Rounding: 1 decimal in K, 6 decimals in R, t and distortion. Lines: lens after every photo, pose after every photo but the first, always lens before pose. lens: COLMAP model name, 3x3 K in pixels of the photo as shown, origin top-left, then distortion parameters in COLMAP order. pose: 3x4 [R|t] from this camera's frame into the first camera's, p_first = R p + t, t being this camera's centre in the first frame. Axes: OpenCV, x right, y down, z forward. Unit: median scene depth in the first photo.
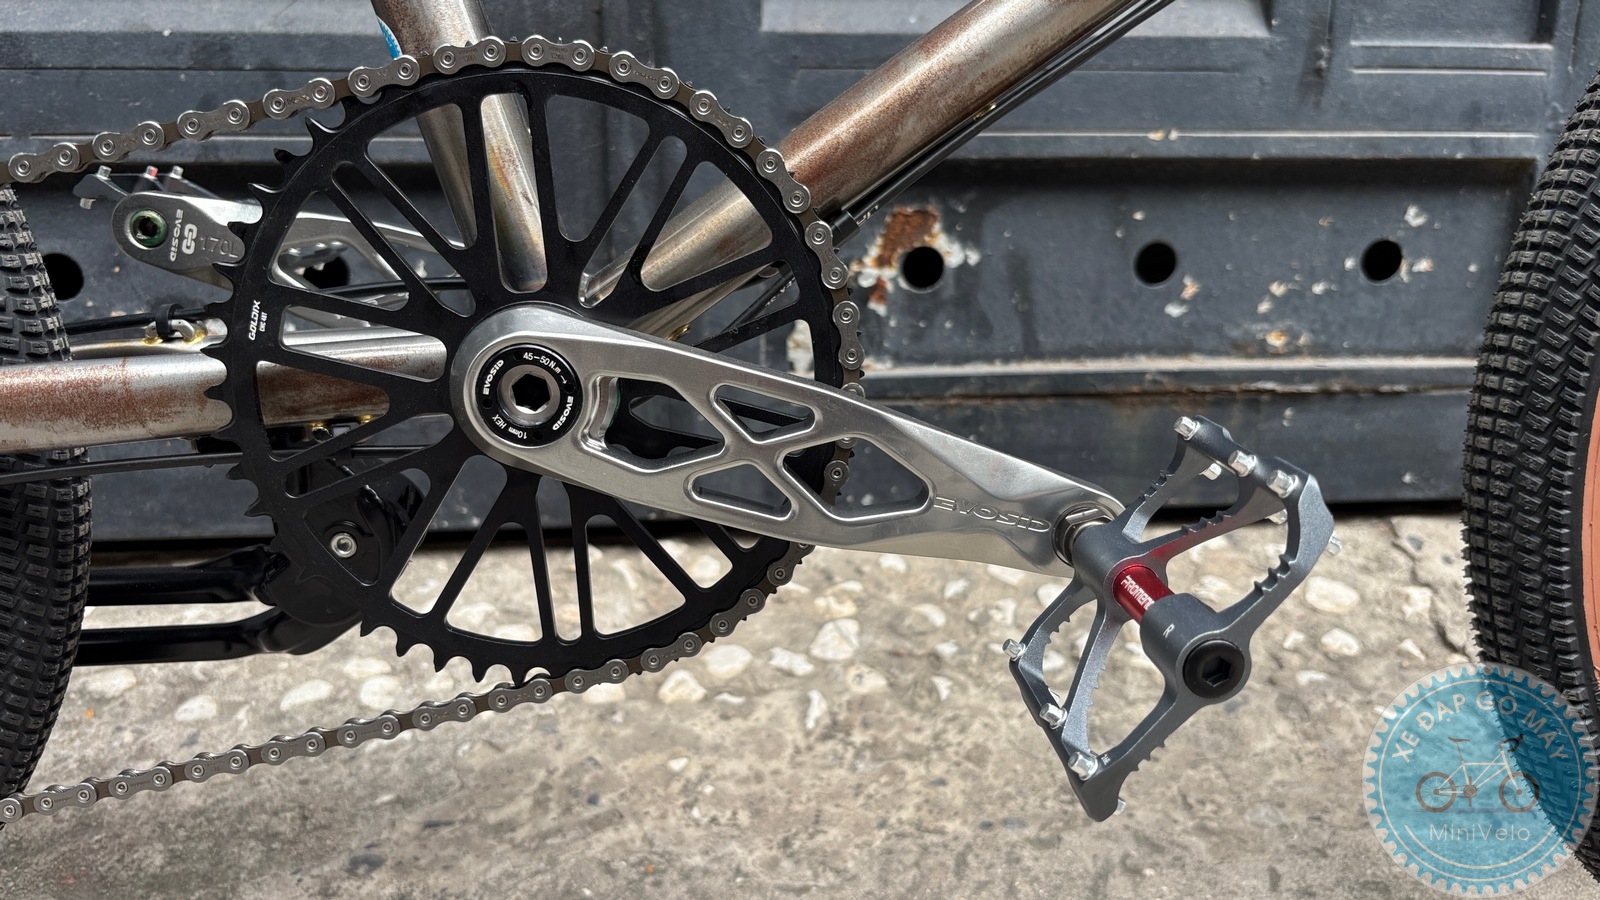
lens RADIAL K [[1217.6, 0, 798.1], [0, 1217.6, 462.2], [0, 0, 1]] dist [0.033508, -0.060299]
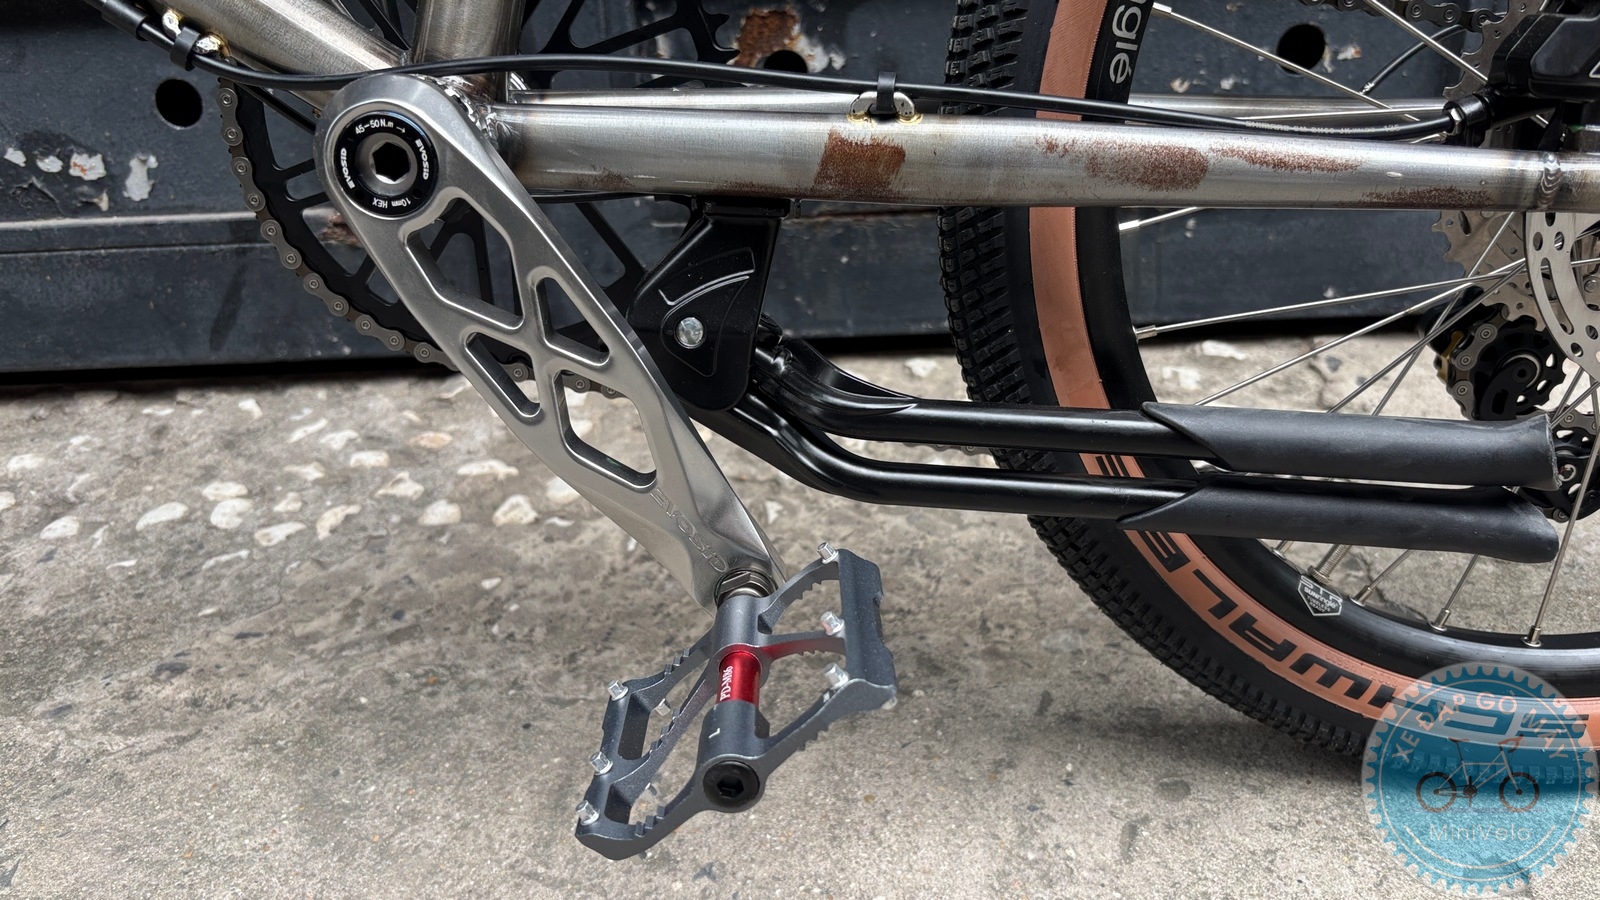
lens RADIAL K [[1217.6, 0, 798.6], [0, 1217.6, 460.8], [0, 0, 1]] dist [0.033508, -0.060299]
pose [[0.993259, -0.001146, -0.115912, 0.257429], [0.014792, 0.993029, 0.116936, 0.030487], [0.114970, -0.117862, 0.986352, 0.042171]]
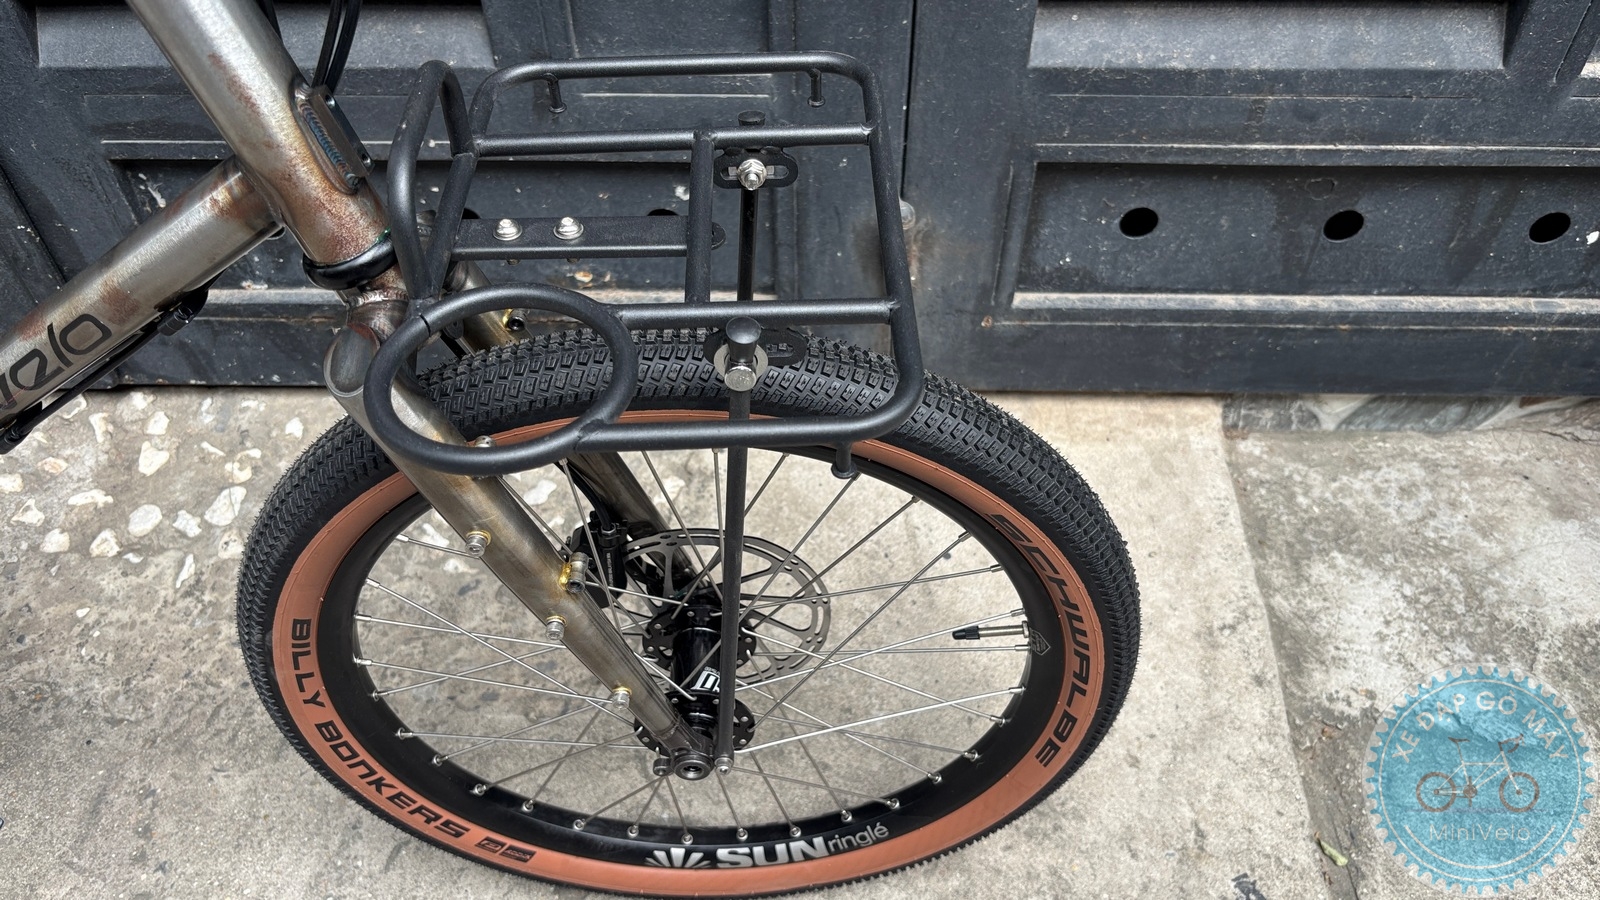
lens RADIAL K [[1217.6, 0, 800.5], [0, 1217.6, 452.9], [0, 0, 1]] dist [0.033508, -0.060299]
pose [[0.994012, 0.073969, -0.080433, 0.856011], [-0.020245, 0.847979, 0.529643, -0.711883], [0.107383, -0.524843, 0.844399, -0.088605]]
